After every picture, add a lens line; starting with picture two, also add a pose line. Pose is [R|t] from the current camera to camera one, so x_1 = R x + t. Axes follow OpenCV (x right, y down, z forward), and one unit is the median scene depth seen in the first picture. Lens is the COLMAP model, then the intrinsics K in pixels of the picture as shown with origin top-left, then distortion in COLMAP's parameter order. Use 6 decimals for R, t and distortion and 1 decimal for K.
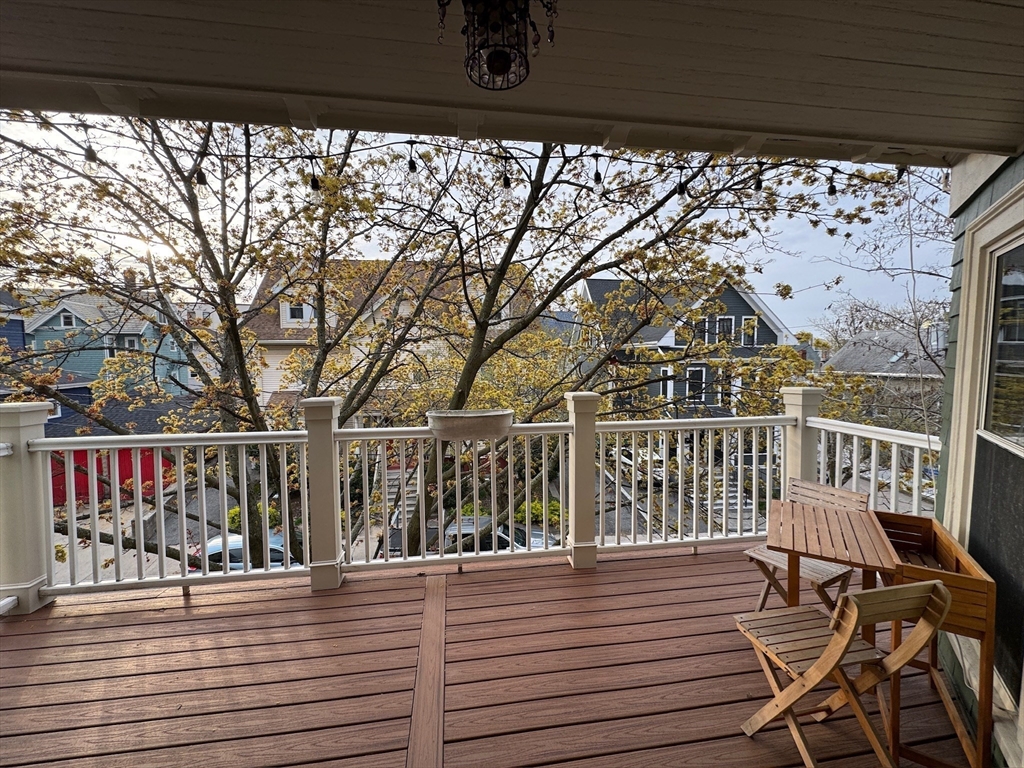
lens RADIAL K [[406.1, 0, 509.5], [0, 406.1, 383.2], [0, 0, 1]] dist [-0.001894, 0.000540]
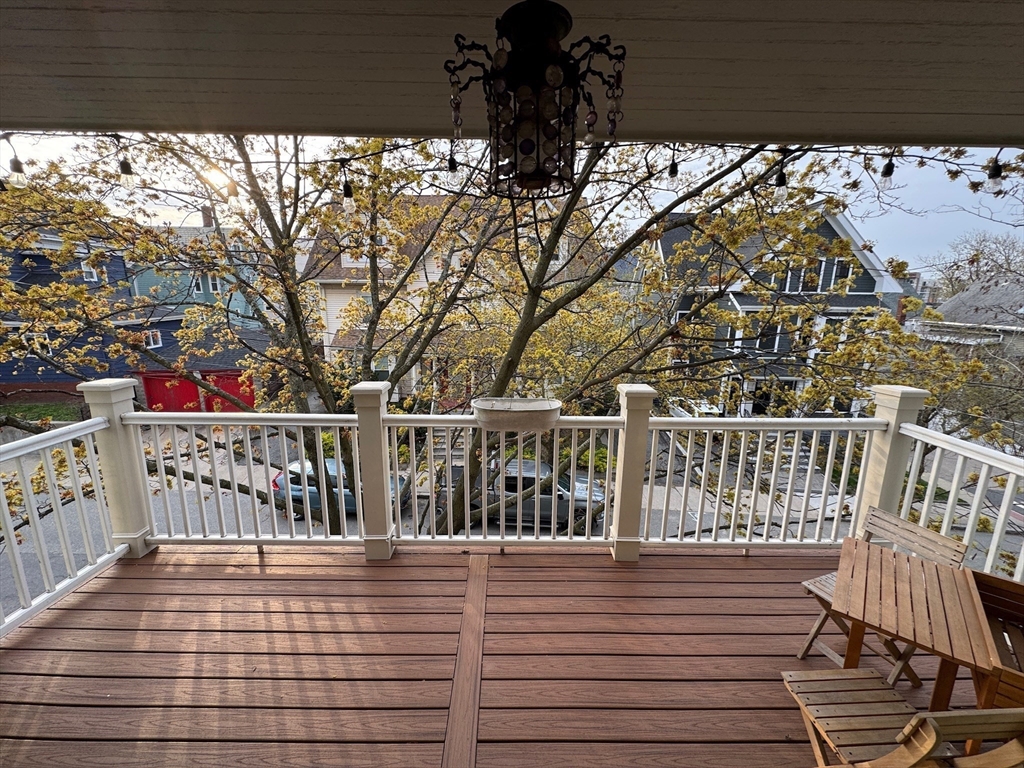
lens RADIAL K [[406.1, 0, 509.5], [0, 406.1, 383.2], [0, 0, 1]] dist [-0.001894, 0.000540]
pose [[0.990672, 0.046515, -0.128085, 0.008328], [-0.026179, 0.987395, 0.156095, -0.114208], [0.133731, -0.151286, 0.979402, 0.049968]]
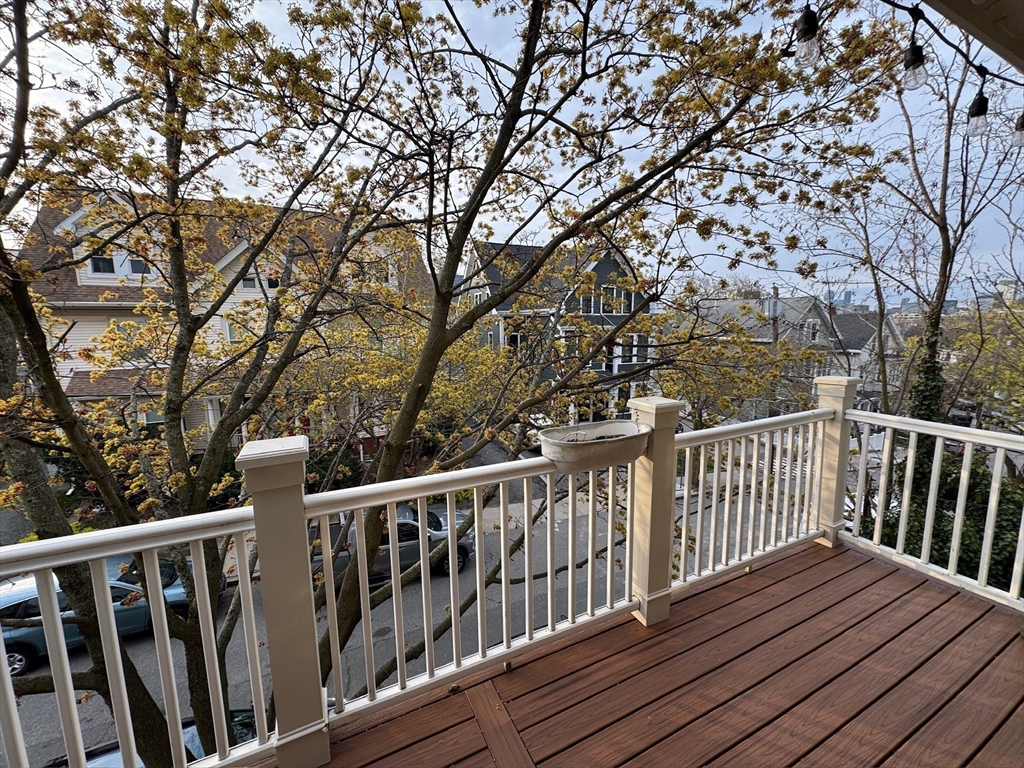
lens RADIAL K [[408.0, 0, 512.5], [0, 408.0, 387.4], [0, 0, 1]] dist [-0.001688, -0.000021]
pose [[0.953987, -0.044224, 0.296570, -0.273039], [0.015743, 0.995087, 0.097745, -0.070864], [-0.299435, -0.088579, 0.949996, 0.351199]]
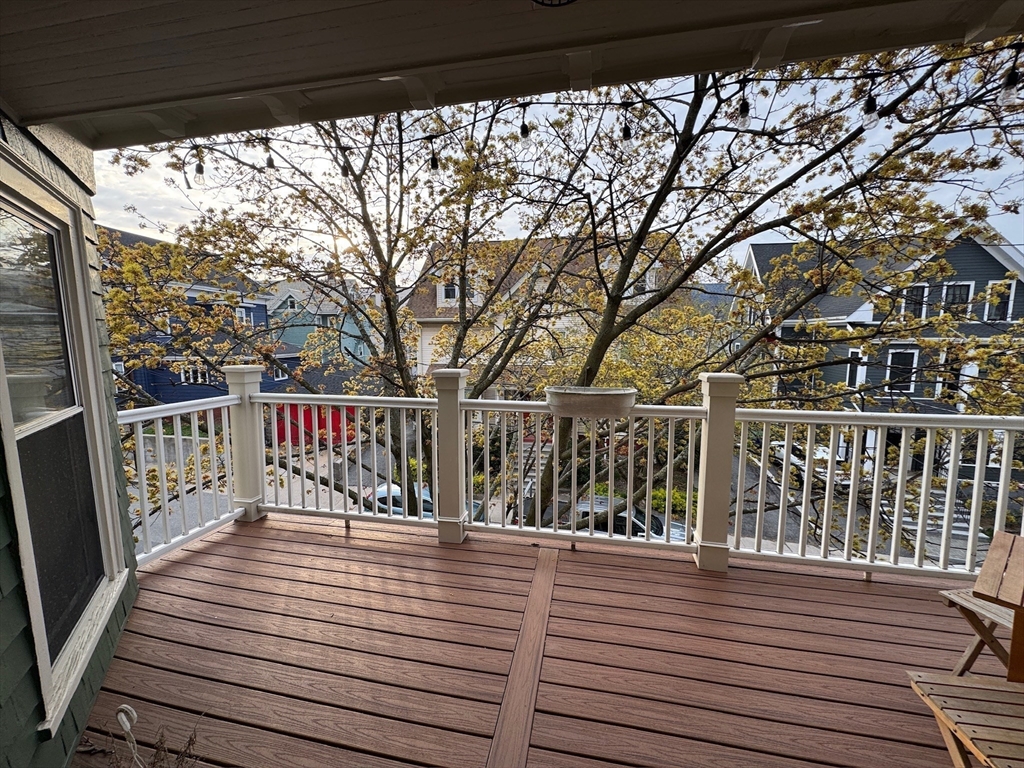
lens RADIAL K [[406.1, 0, 509.5], [0, 406.1, 383.2], [0, 0, 1]] dist [-0.001894, 0.000540]
pose [[0.941991, 0.045389, -0.332555, 0.040012], [-0.027145, 0.997871, 0.059302, 0.003876], [0.334539, -0.046835, 0.941218, 0.029096]]
